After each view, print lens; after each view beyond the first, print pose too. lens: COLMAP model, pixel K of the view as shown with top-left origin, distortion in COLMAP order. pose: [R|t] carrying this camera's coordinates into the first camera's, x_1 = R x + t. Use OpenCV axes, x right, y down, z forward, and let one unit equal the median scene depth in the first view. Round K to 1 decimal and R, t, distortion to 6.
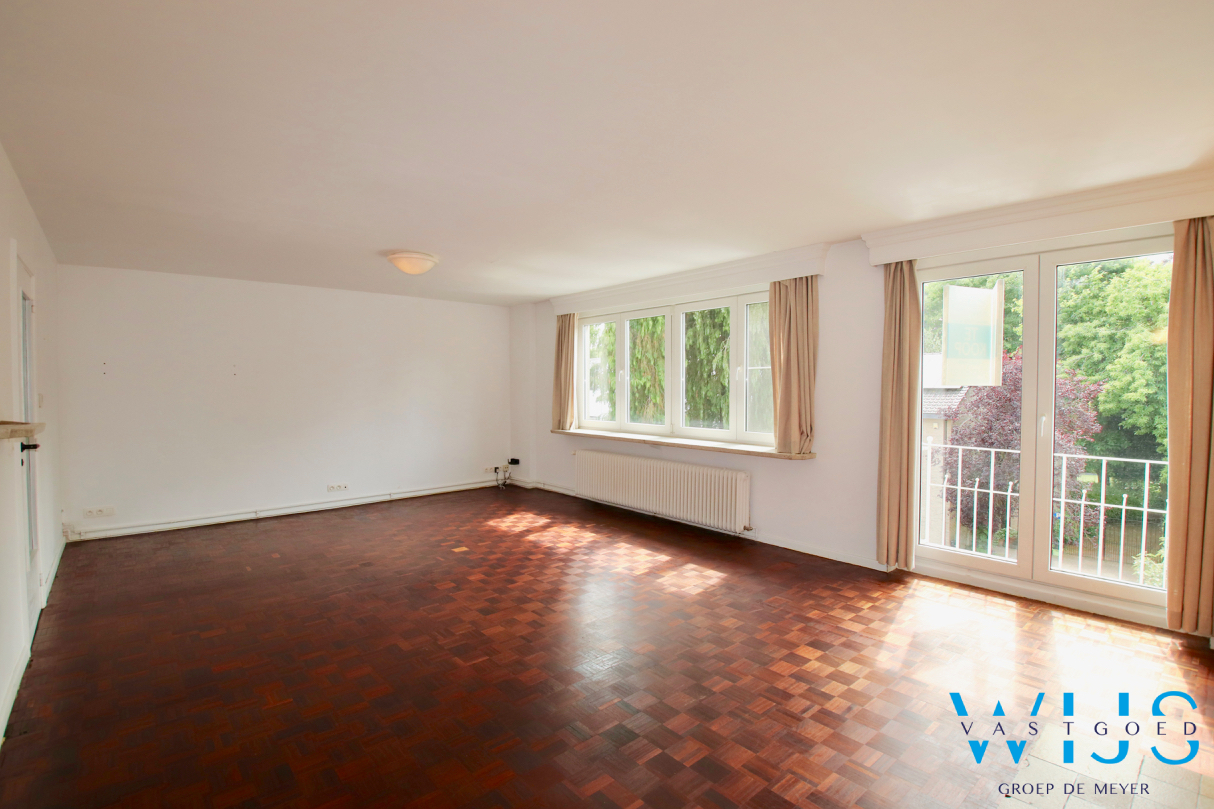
lens RADIAL K [[572.3, 0, 610.8], [0, 572.3, 403.9], [0, 0, 1]] dist [0.028765, -0.033081]
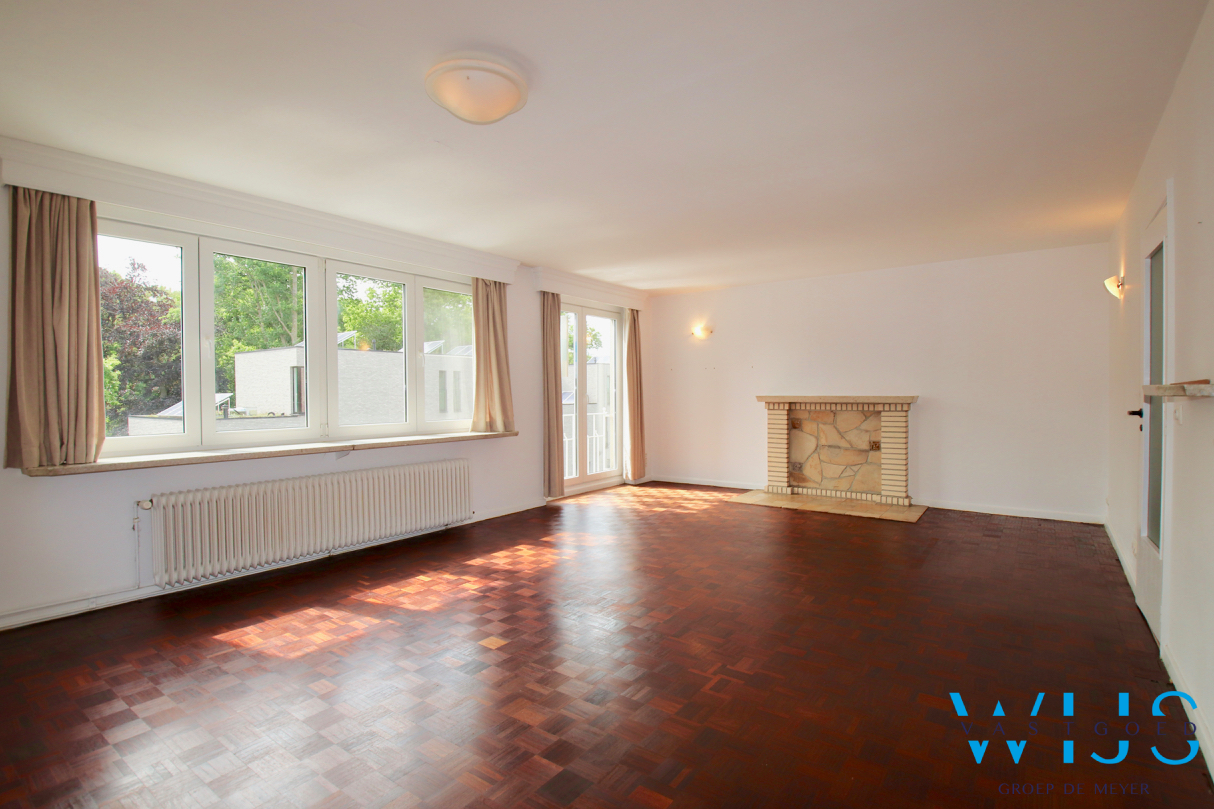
lens RADIAL K [[572.3, 0, 610.8], [0, 572.3, 403.9], [0, 0, 1]] dist [0.028765, -0.033081]
pose [[-0.211103, -0.017818, 0.977301, -0.835735], [0.039573, 0.998858, 0.026759, 0.006238], [-0.976662, 0.044324, -0.210157, 0.991620]]
